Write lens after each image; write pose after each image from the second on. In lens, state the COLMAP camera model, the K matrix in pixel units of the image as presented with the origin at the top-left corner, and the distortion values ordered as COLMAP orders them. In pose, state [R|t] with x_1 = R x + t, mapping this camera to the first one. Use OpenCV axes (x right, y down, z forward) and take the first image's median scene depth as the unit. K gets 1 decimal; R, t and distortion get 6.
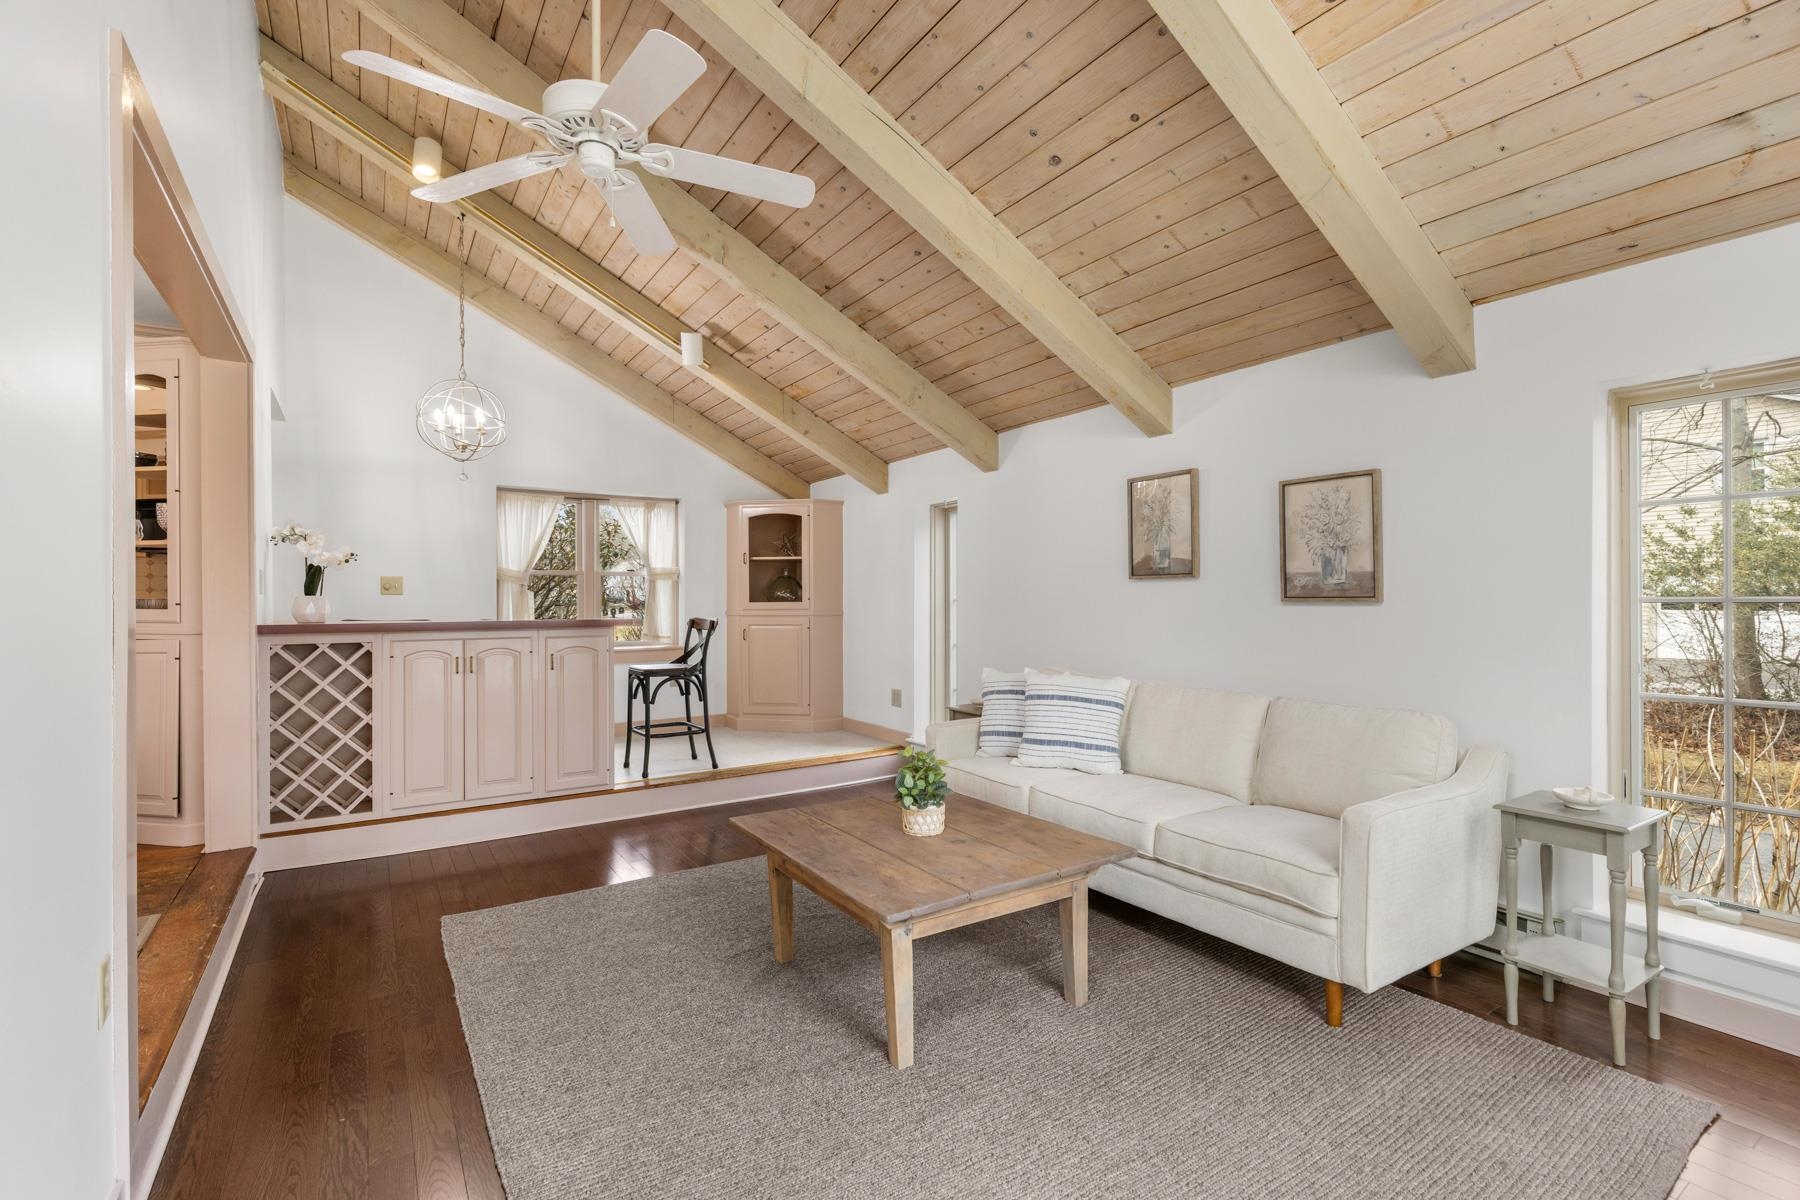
lens RADIAL K [[822.0, 0, 900.0], [0, 822.0, 600.0], [0, 0, 1]] dist [0.013467, 0.000142]
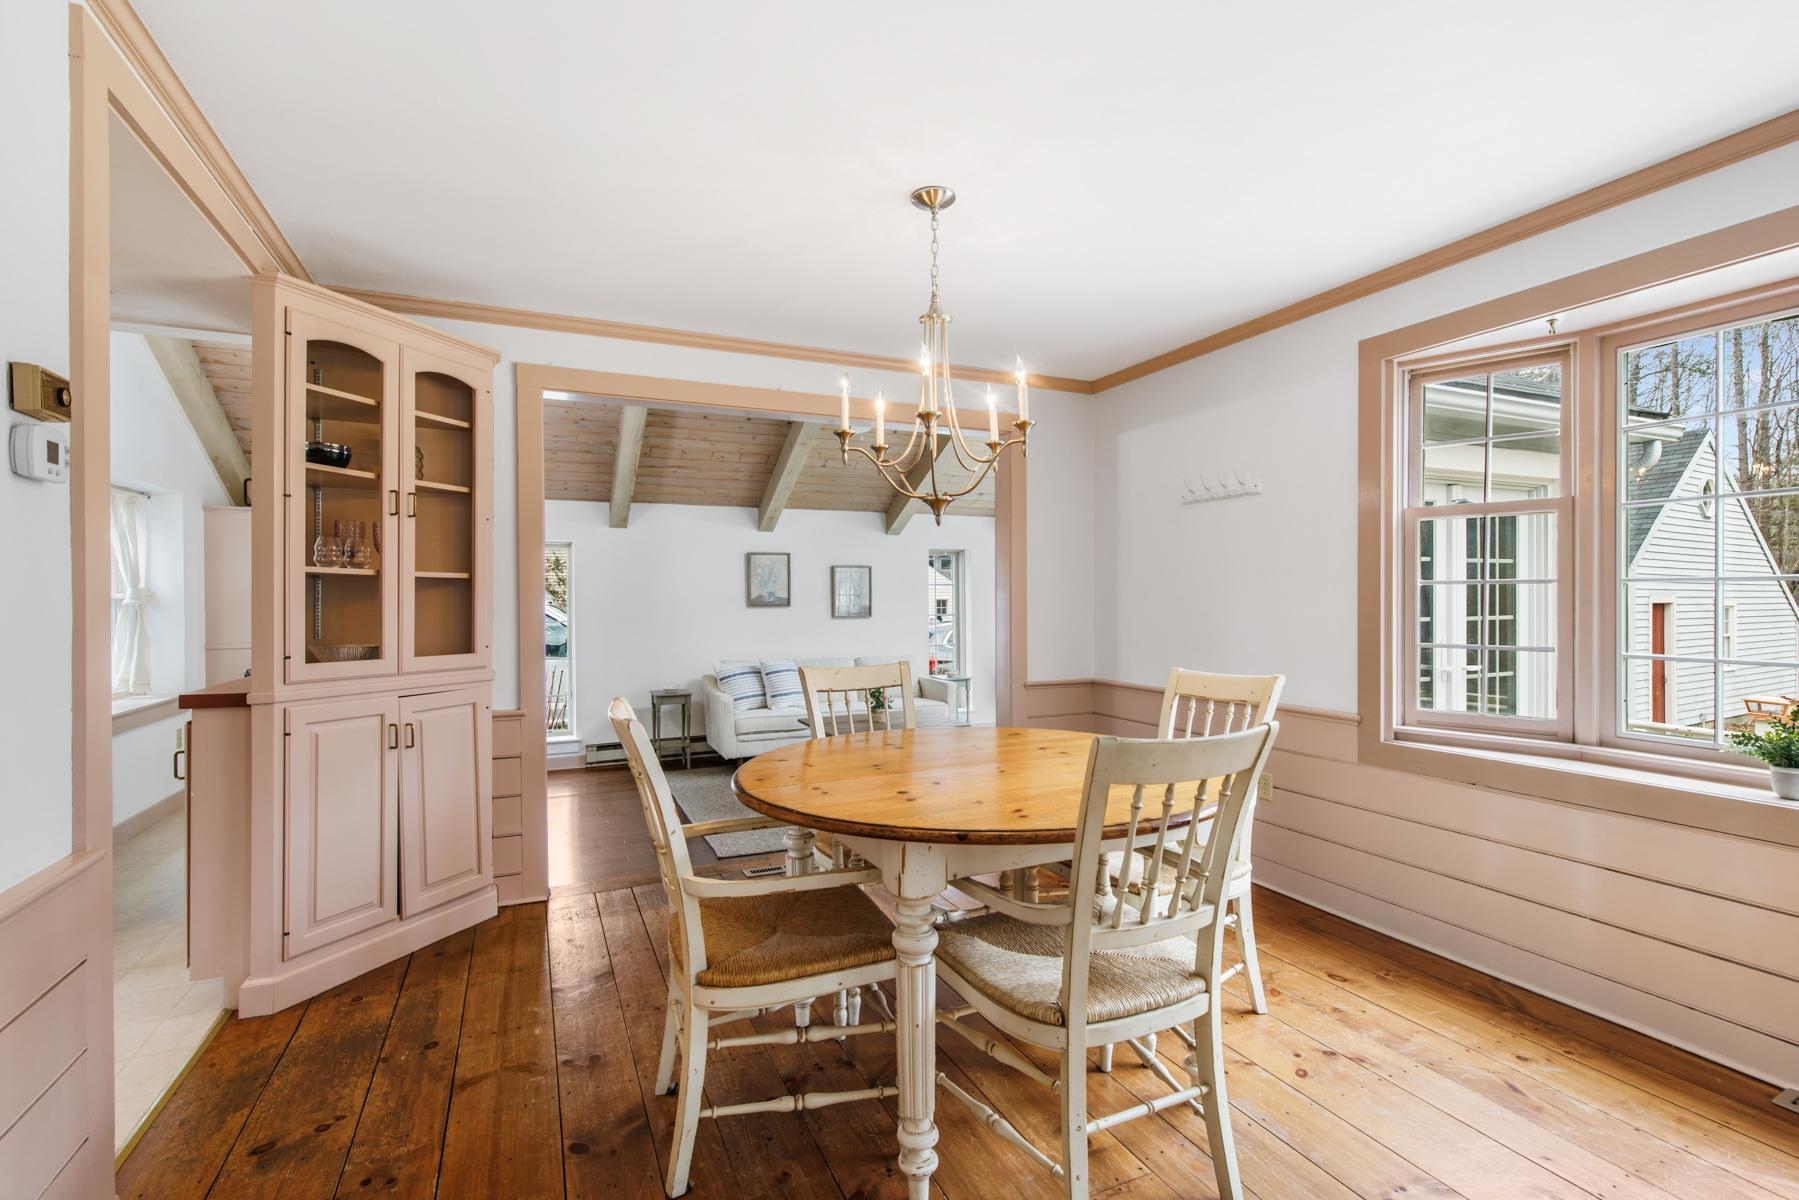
lens RADIAL K [[836.1, 0, 905.6], [0, 836.1, 600.4], [0, 0, 1]] dist [0.000915, -0.000610]
pose [[0.153393, 0.000224, 0.988165, -1.548762], [0.008455, 0.999963, -0.001539, -0.035974], [-0.988129, 0.008591, 0.153386, 0.385082]]
